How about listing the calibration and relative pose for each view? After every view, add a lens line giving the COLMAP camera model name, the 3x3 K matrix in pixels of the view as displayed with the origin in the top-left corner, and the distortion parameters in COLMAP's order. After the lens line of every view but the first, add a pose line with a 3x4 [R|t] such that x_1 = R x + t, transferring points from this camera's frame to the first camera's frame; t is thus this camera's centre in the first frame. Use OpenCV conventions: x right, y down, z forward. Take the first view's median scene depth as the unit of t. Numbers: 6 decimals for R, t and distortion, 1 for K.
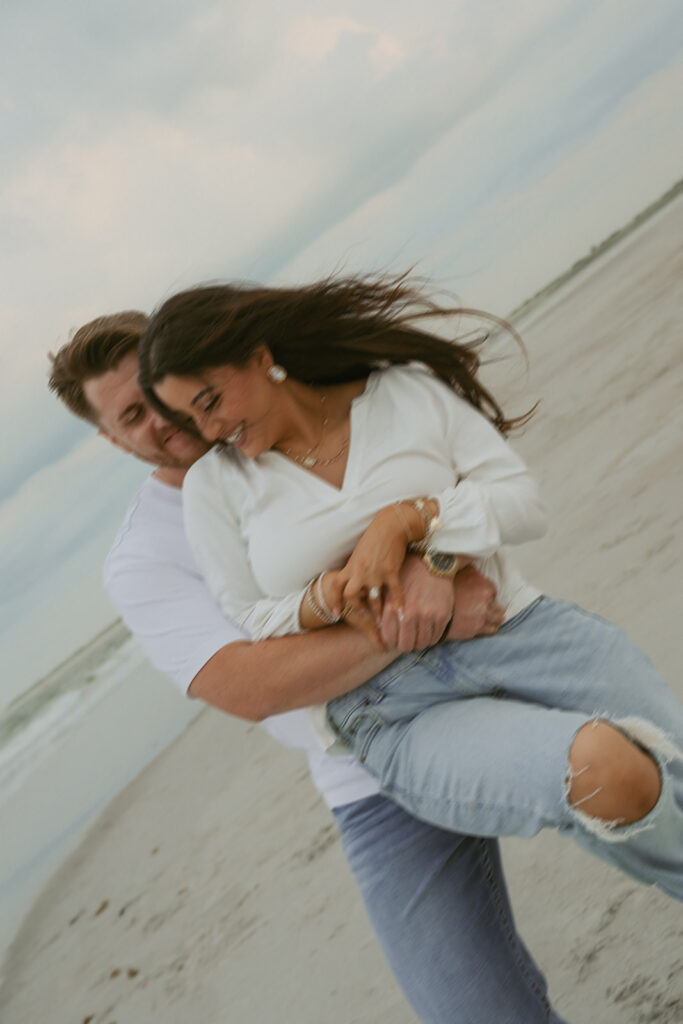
lens RADIAL K [[1040.2, 0, 341.5], [0, 1040.2, 512.0], [0, 0, 1]] dist [0.006956, -0.024096]
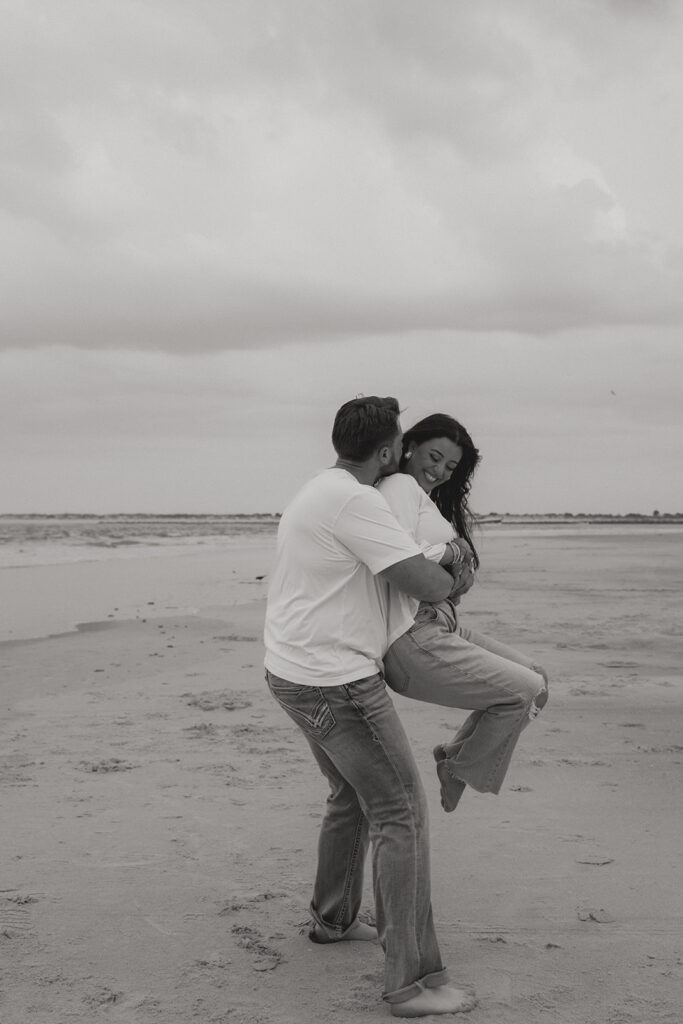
lens RADIAL K [[1094.8, 0, 341.5], [0, 1094.8, 512.0], [0, 0, 1]] dist [0.001362, -0.006052]
pose [[0.788313, 0.615186, 0.010453, 0.000078], [-0.612935, 0.786682, -0.073774, 0.006482], [-0.053607, 0.051750, 0.997220, -0.241892]]
